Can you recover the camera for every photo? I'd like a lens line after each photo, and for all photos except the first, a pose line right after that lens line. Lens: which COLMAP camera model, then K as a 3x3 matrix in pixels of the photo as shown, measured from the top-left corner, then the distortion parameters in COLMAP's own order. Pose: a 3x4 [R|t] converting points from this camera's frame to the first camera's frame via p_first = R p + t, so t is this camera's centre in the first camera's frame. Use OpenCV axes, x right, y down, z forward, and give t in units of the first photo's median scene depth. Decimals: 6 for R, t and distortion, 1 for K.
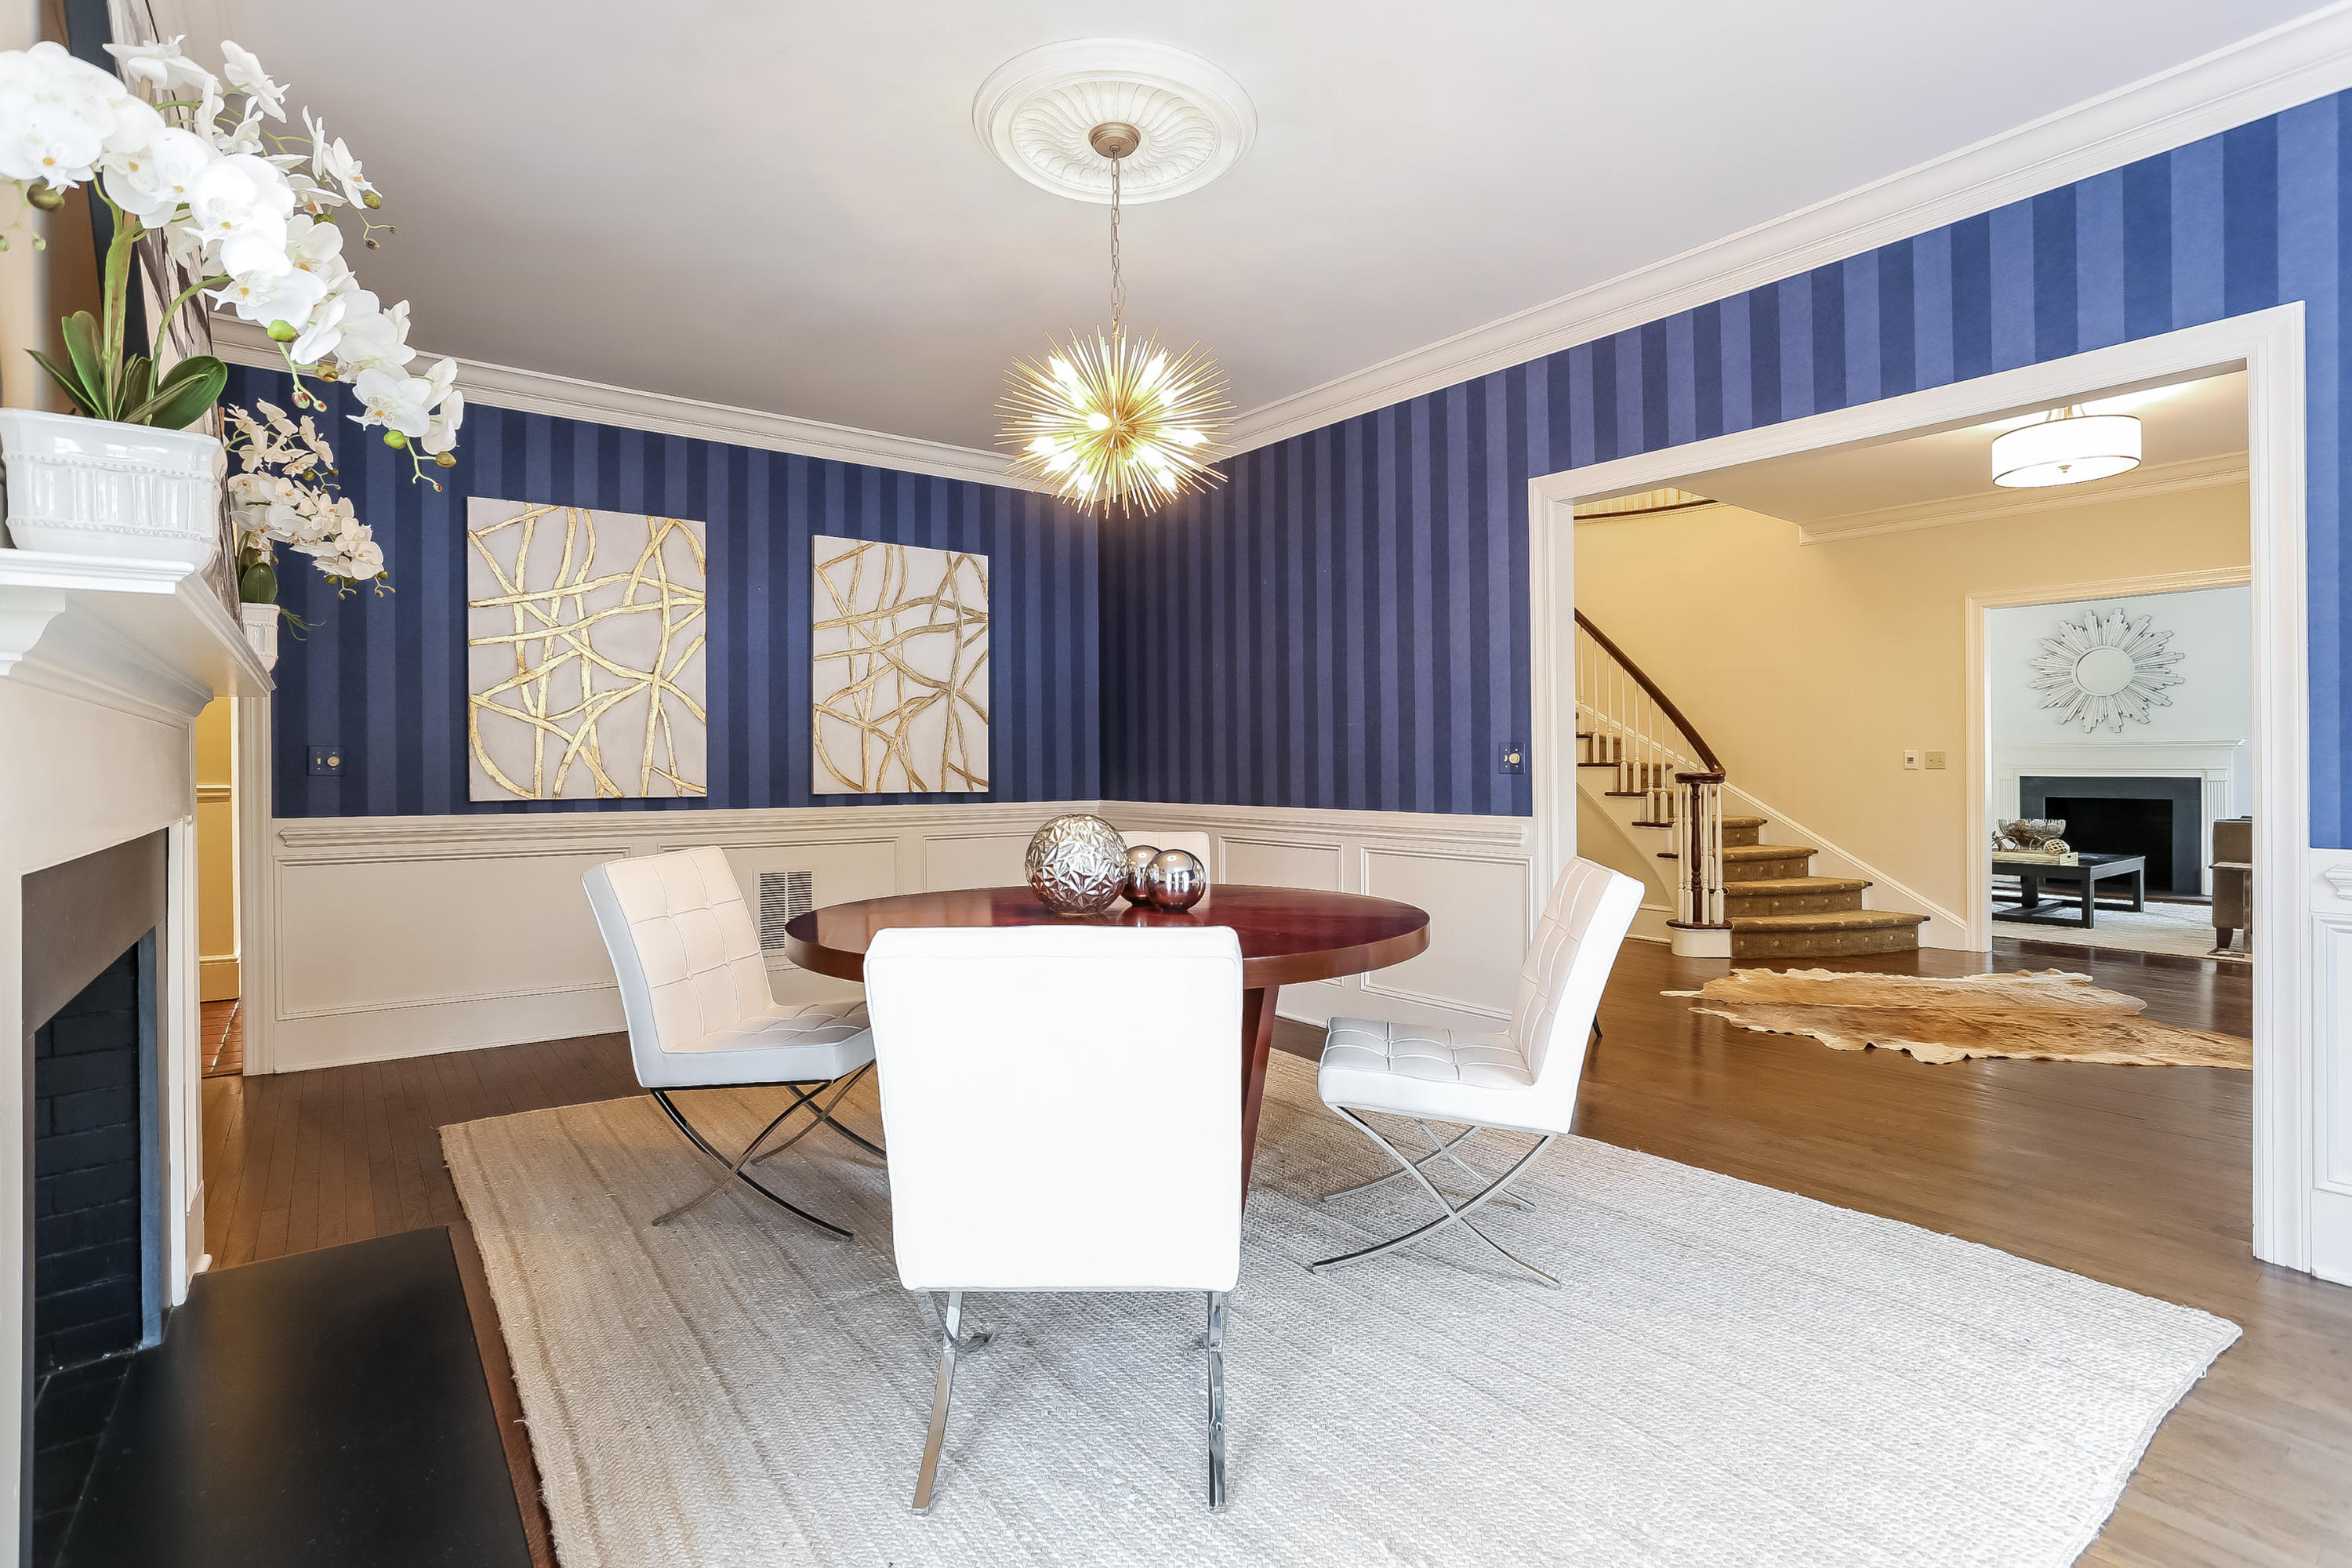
lens RADIAL K [[1166.2, 0, 1176.0], [0, 1166.2, 784.0], [0, 0, 1]] dist [-0.065140, 0.030745]
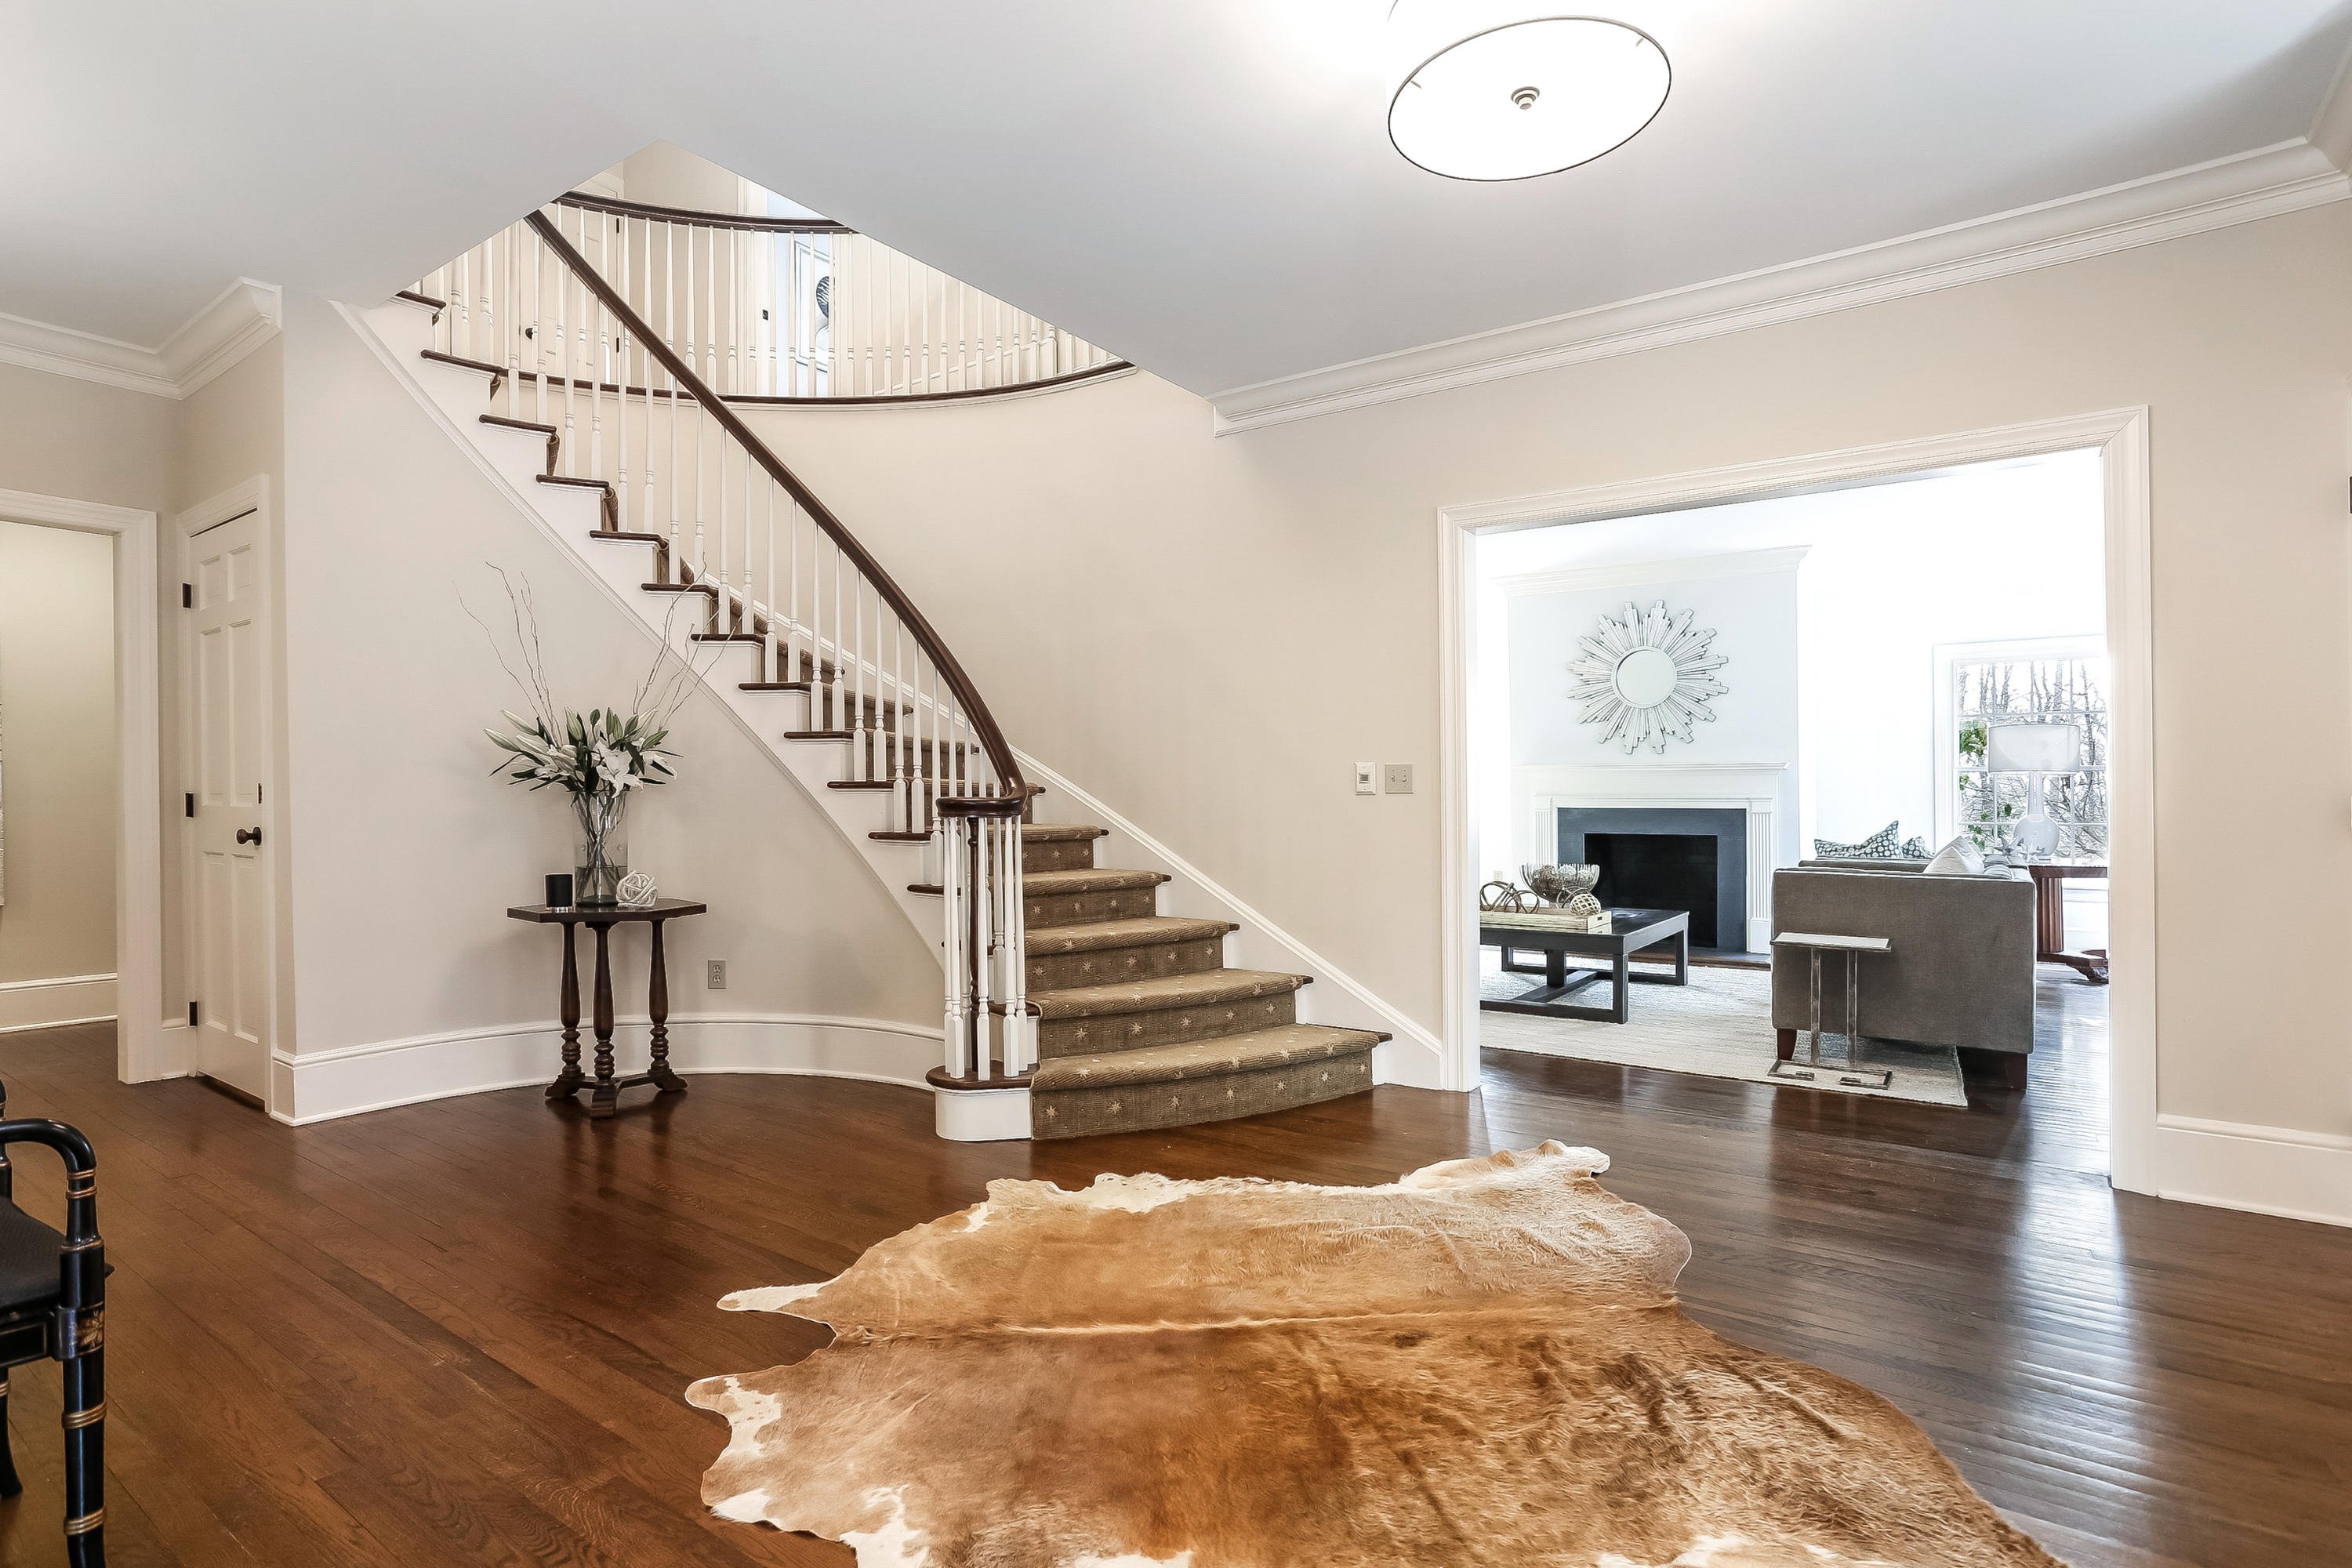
lens RADIAL K [[1166.2, 0, 1176.0], [0, 1166.2, 784.0], [0, 0, 1]] dist [-0.065140, 0.030745]
pose [[0.958121, 0.009694, 0.286200, 0.332568], [-0.002499, 0.999672, -0.025494, -0.001669], [-0.286353, 0.023711, 0.957831, 0.387858]]
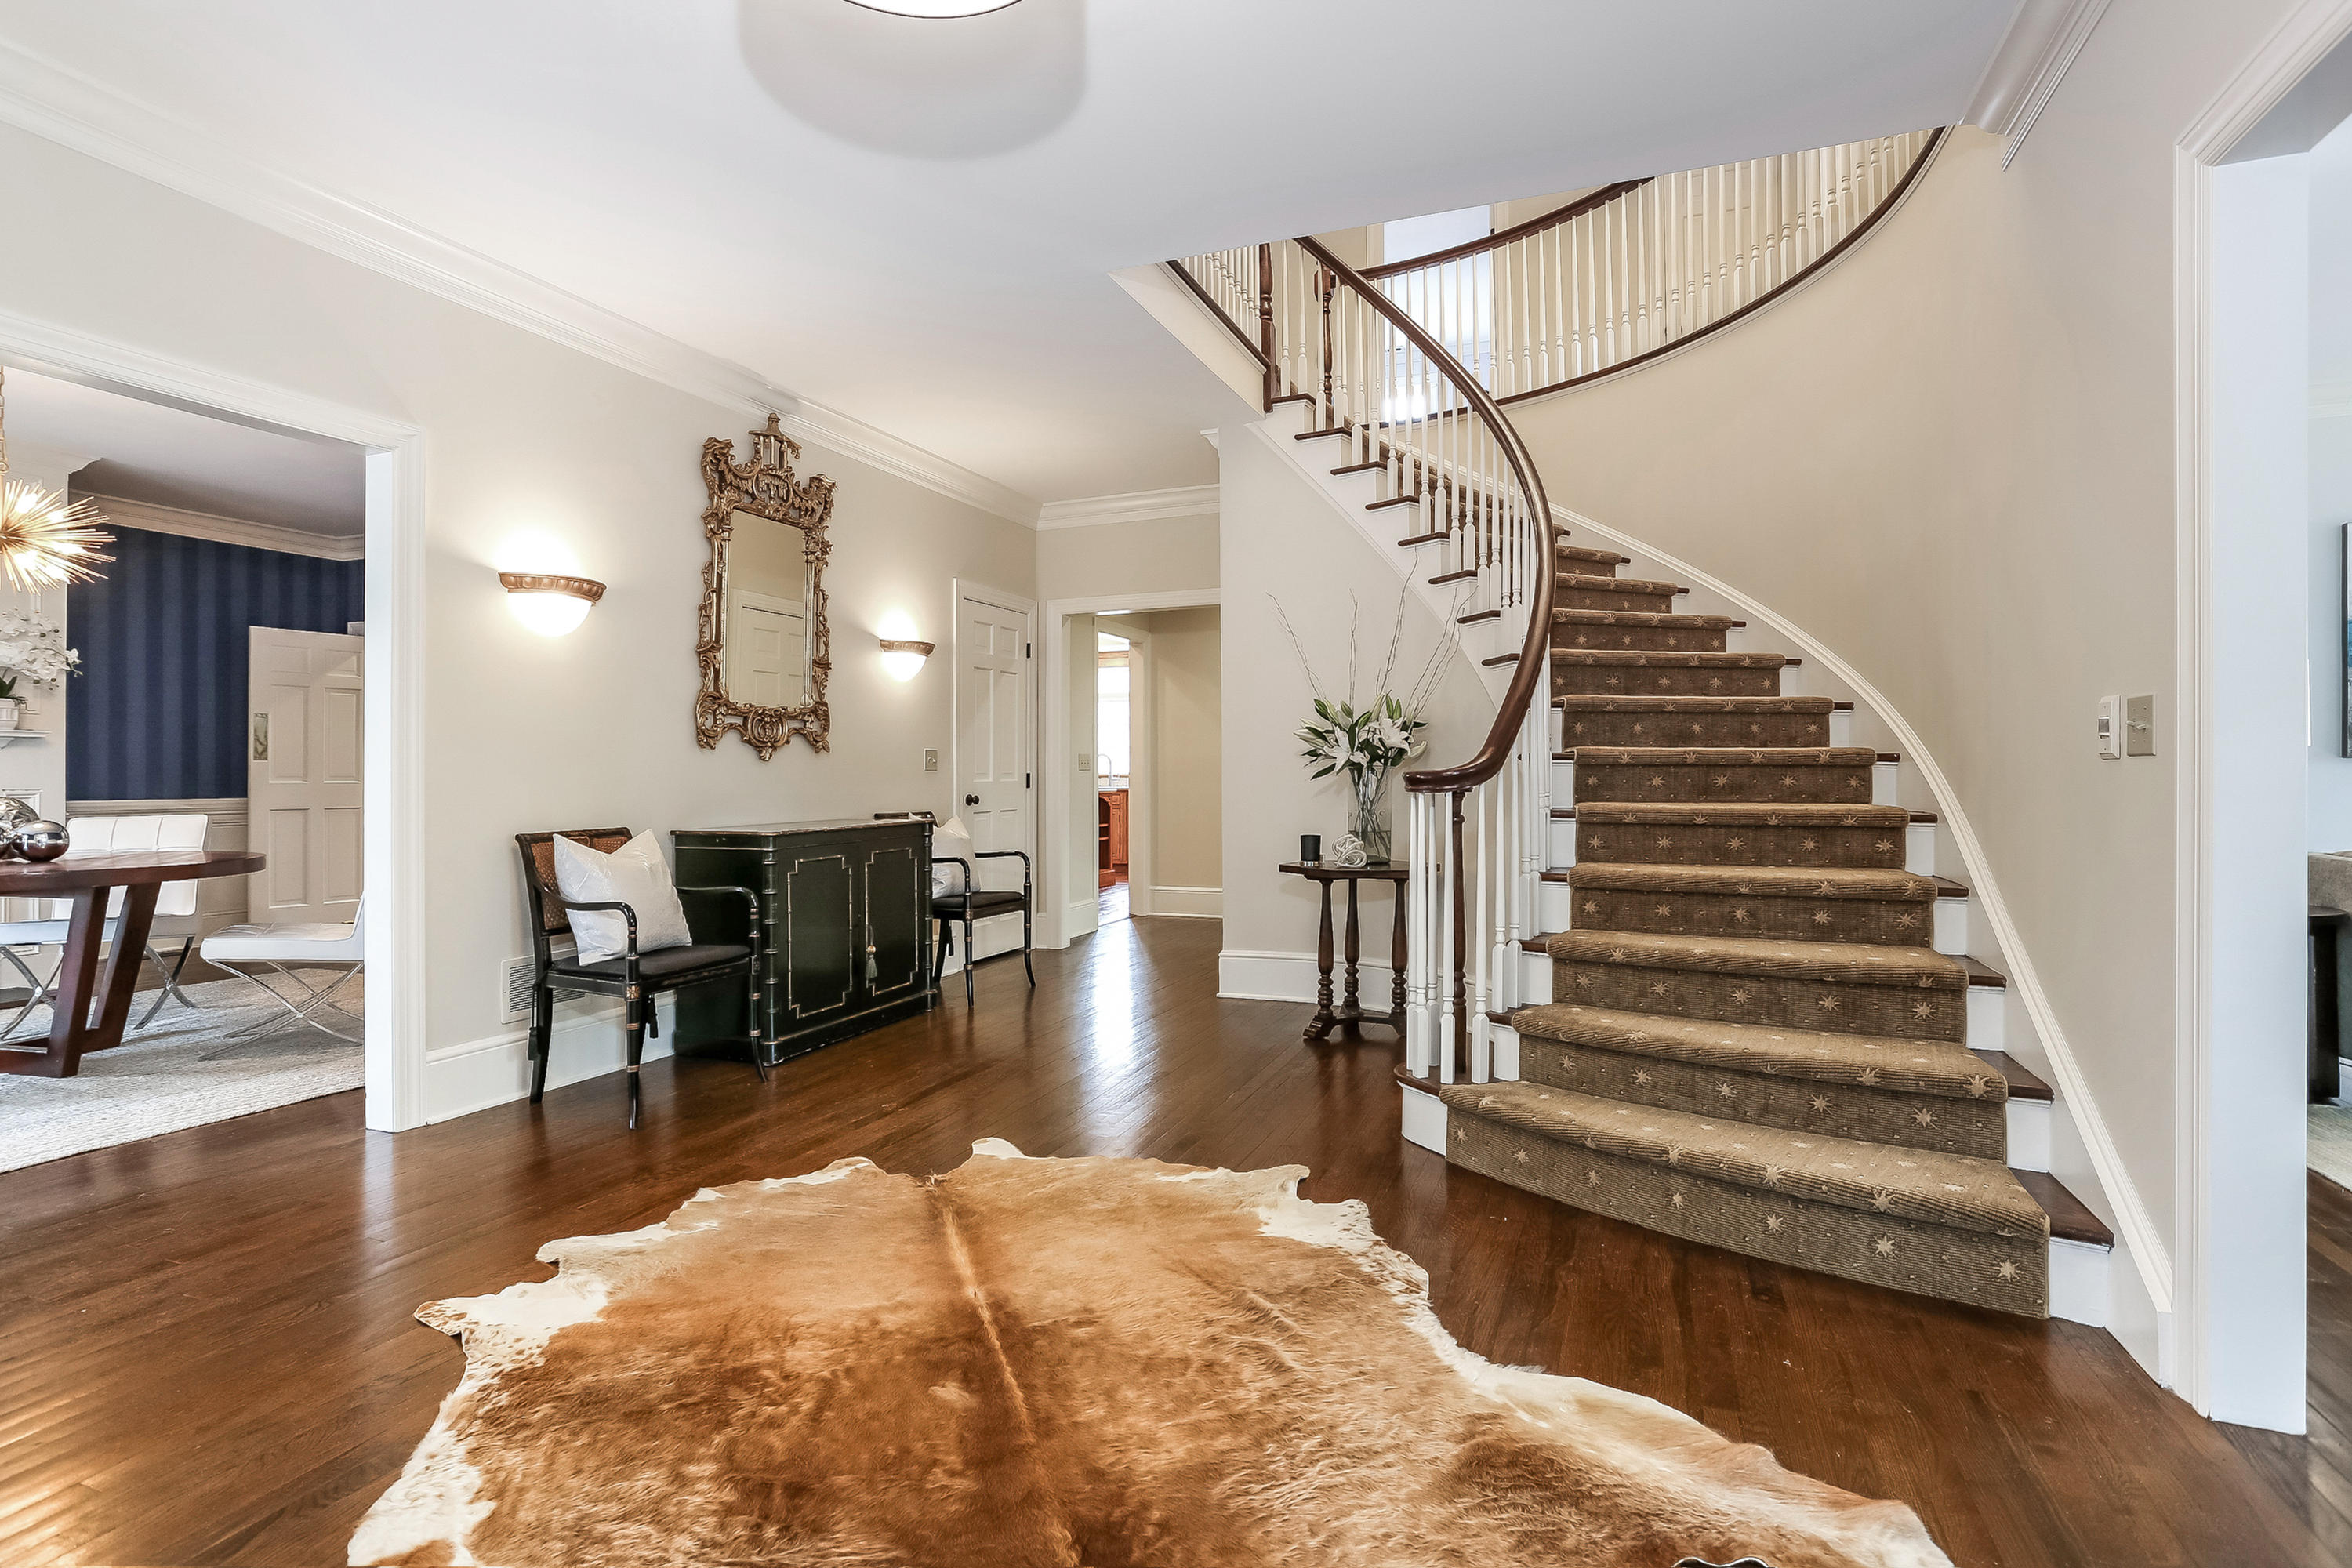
lens RADIAL K [[1150.4, 0, 1173.3], [0, 1150.4, 771.4], [0, 0, 1]] dist [-0.030686, 0.000991]
pose [[0.510096, -0.002390, -0.860114, 0.711644], [-0.001682, 0.999991, -0.003776, -0.006152], [0.860116, 0.003373, 0.510087, 0.562938]]
